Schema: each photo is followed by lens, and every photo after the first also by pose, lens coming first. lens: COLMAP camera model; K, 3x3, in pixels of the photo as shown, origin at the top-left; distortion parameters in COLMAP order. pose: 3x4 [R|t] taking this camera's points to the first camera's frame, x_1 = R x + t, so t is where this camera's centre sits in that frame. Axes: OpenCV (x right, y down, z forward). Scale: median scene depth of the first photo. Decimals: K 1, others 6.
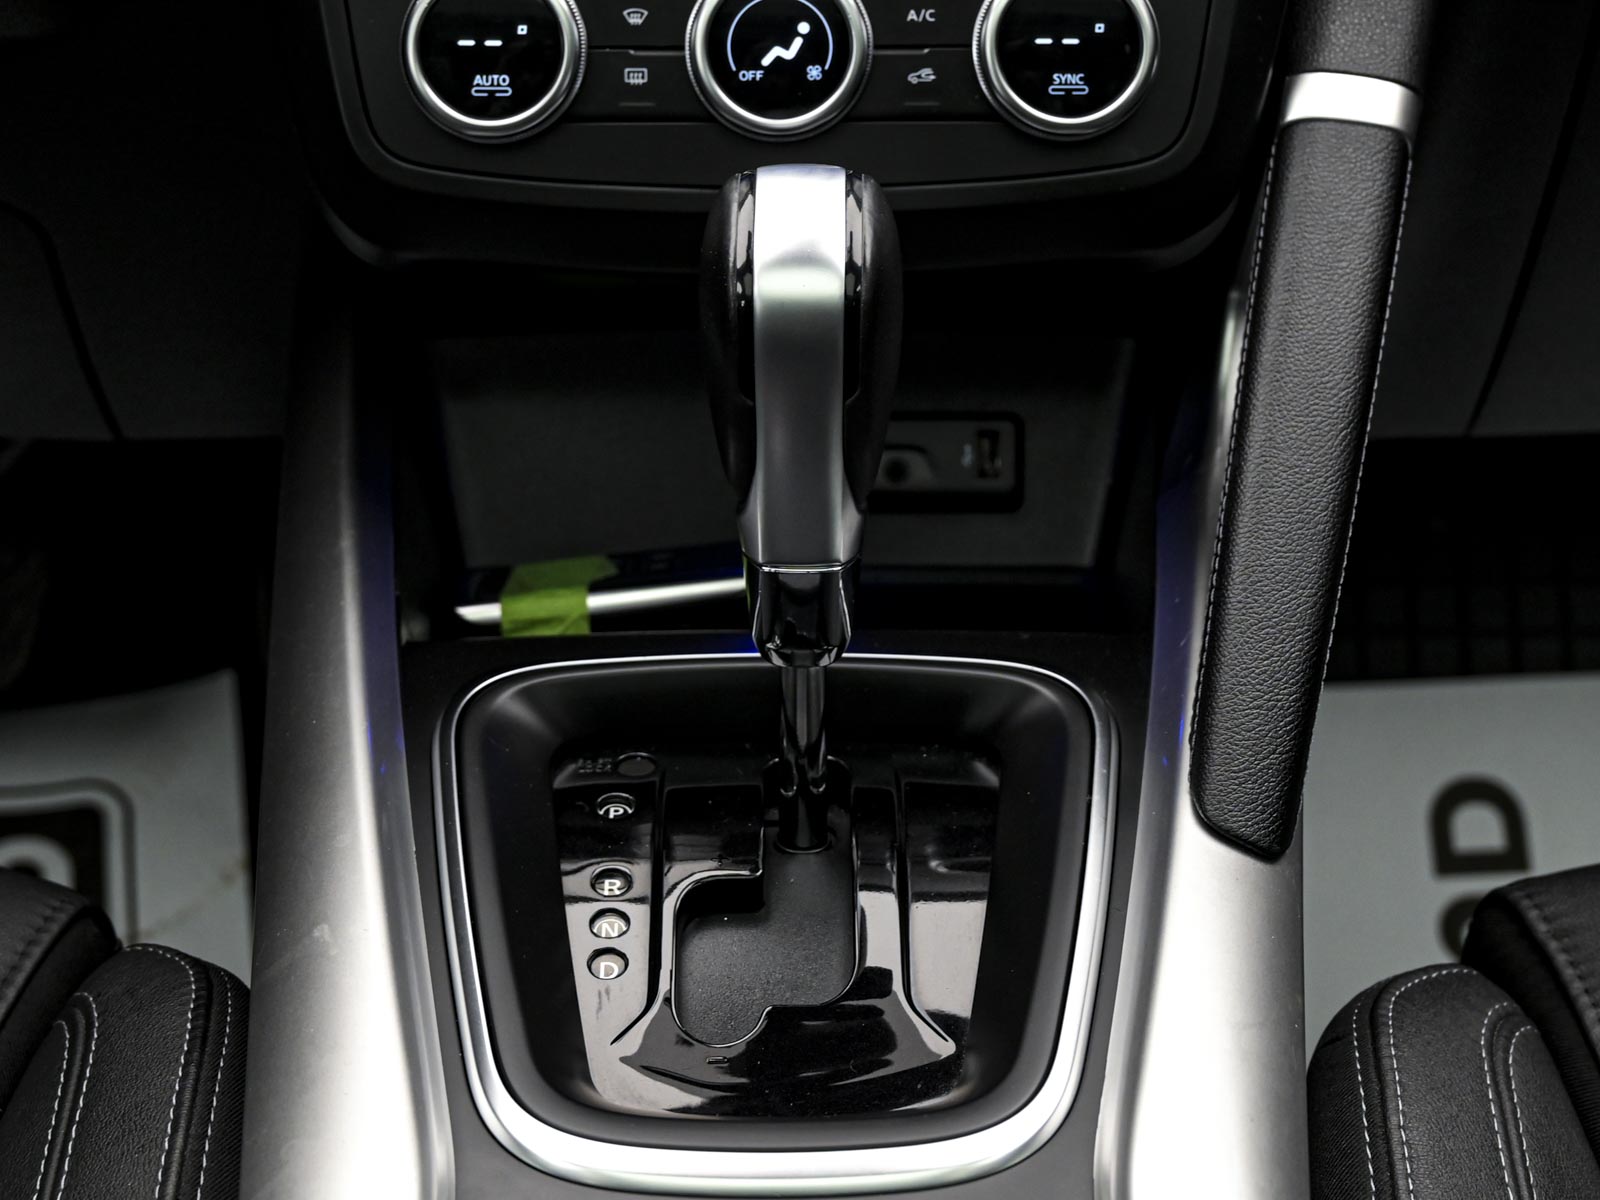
lens RADIAL K [[2189.3, 0, 801.8], [0, 2189.3, 600.3], [0, 0, 1]] dist [0.009658, 0.000000]
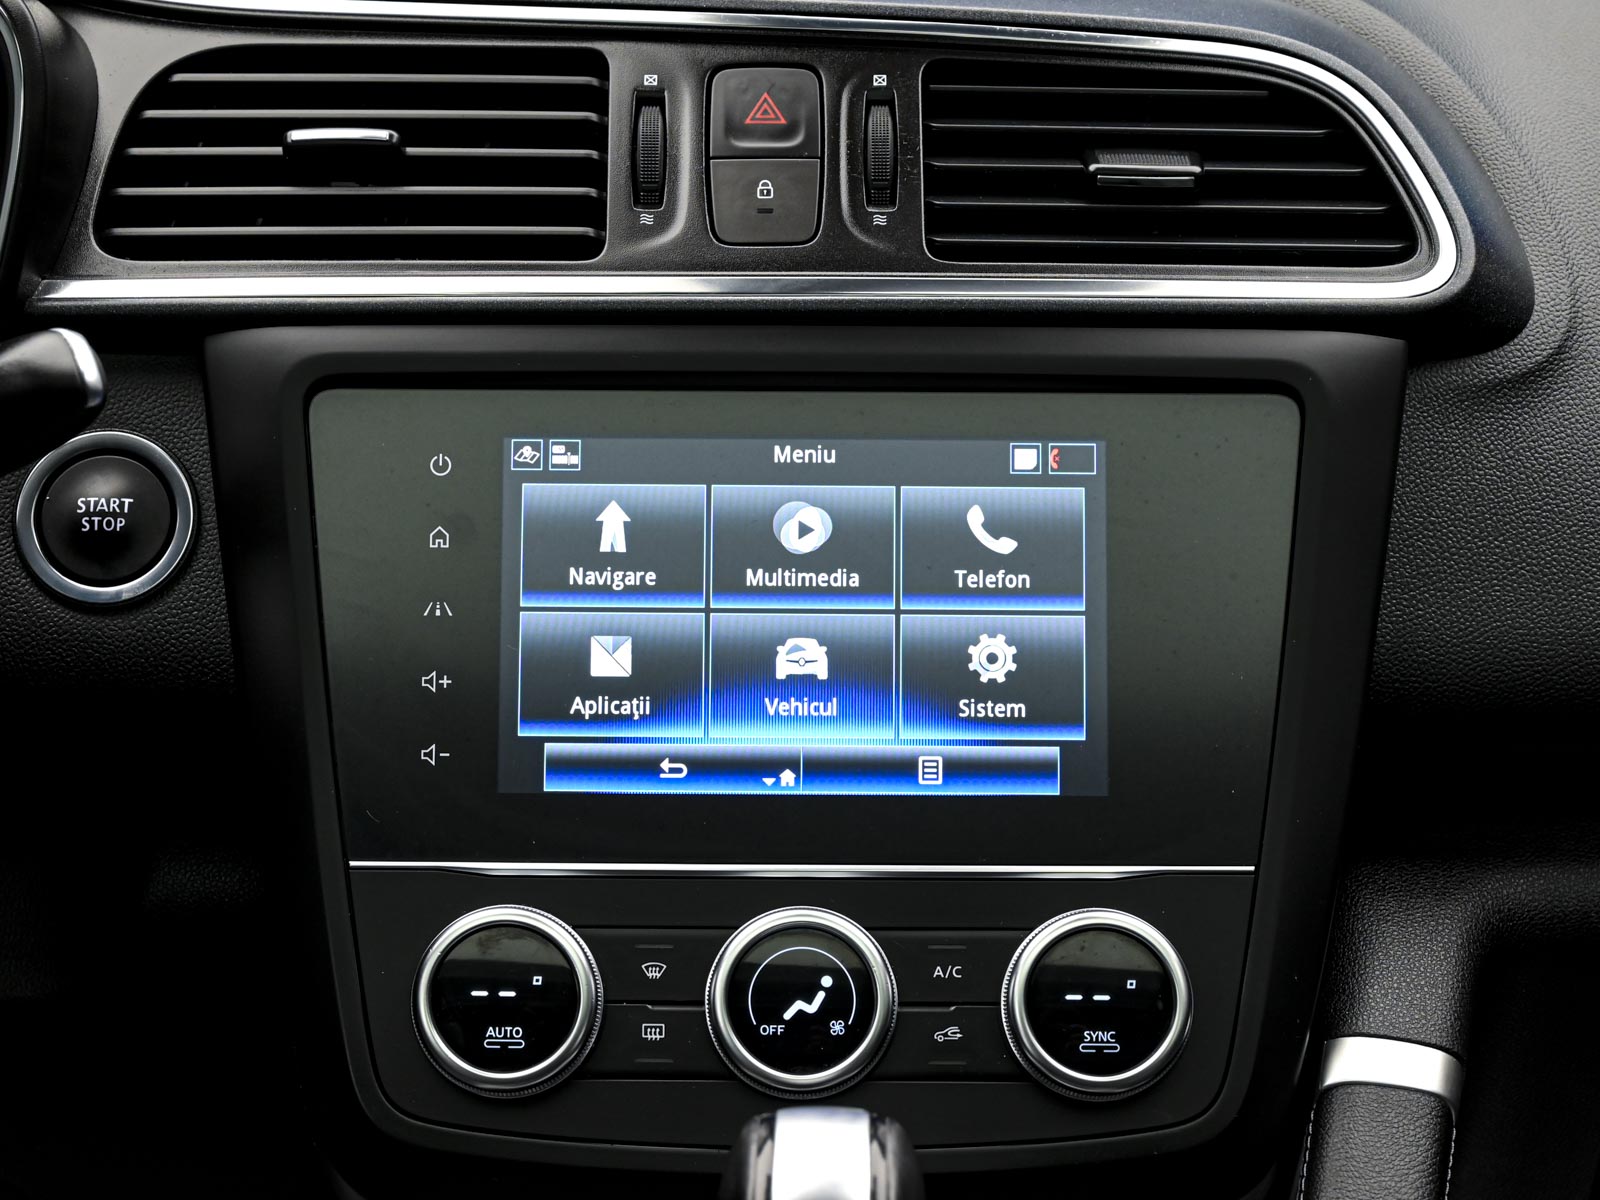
lens RADIAL K [[2763.2, 0, 797.2], [0, 2763.2, 600.5], [0, 0, 1]] dist [0.016546, 0.000000]
pose [[0.999940, 0.009114, -0.006022, -0.006332], [-0.009776, 0.992582, -0.121185, -0.276970], [0.004873, 0.121237, 0.992612, -0.234907]]
